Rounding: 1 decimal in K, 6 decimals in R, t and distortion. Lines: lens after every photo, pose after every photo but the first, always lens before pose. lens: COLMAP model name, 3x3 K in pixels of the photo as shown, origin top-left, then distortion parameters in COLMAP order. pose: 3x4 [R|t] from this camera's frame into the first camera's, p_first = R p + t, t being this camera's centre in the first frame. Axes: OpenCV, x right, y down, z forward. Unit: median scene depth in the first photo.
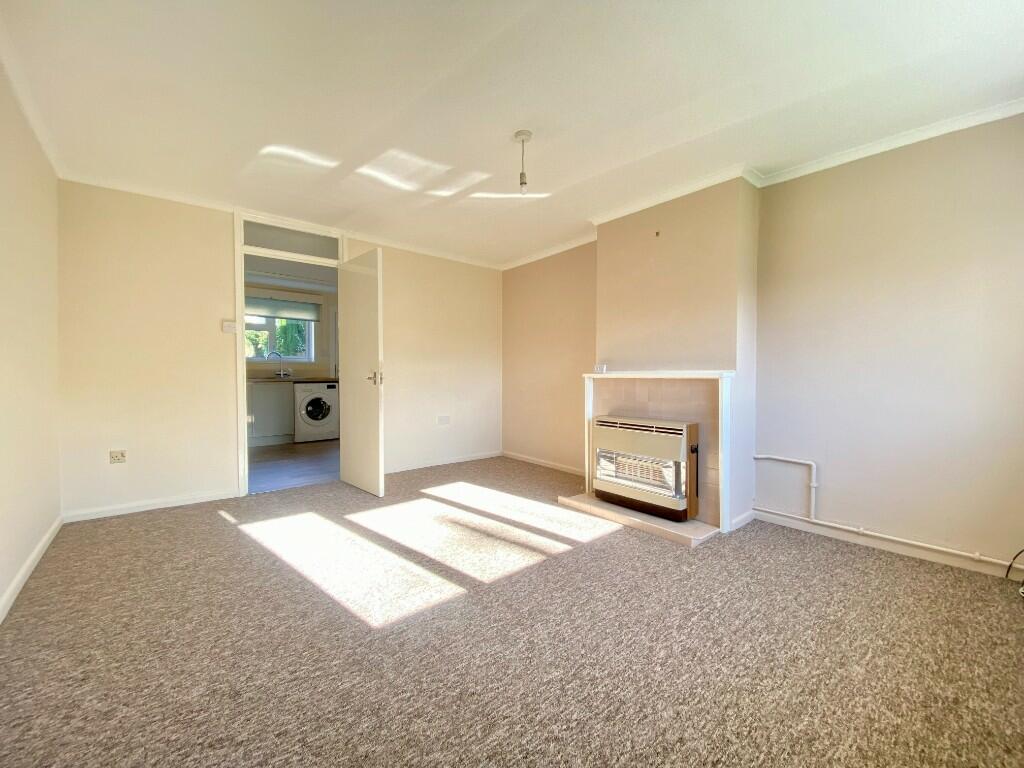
lens RADIAL K [[417.8, 0, 512.2], [0, 417.8, 380.2], [0, 0, 1]] dist [0.019158, -0.002002]
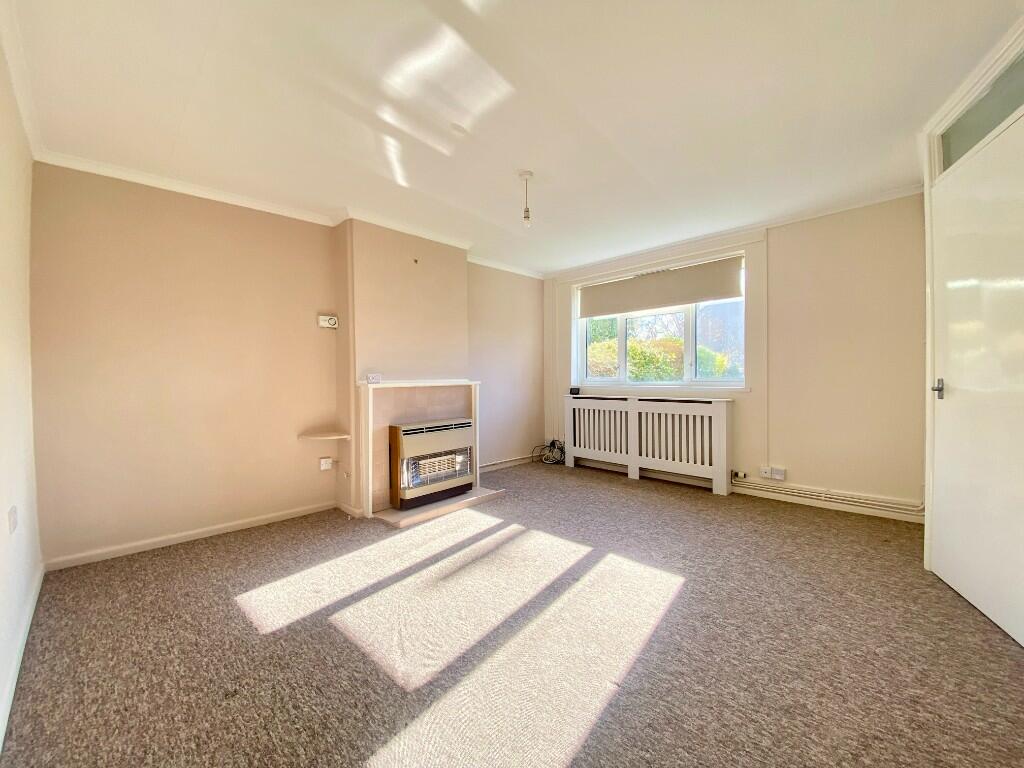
lens RADIAL K [[417.8, 0, 502.6], [0, 417.8, 379.3], [0, 0, 1]] dist [0.019158, -0.002002]
pose [[-0.075476, -0.008160, 0.997114, -0.995158], [0.030916, 0.999467, 0.010519, -0.034301], [-0.996668, 0.031621, -0.075184, 1.042836]]
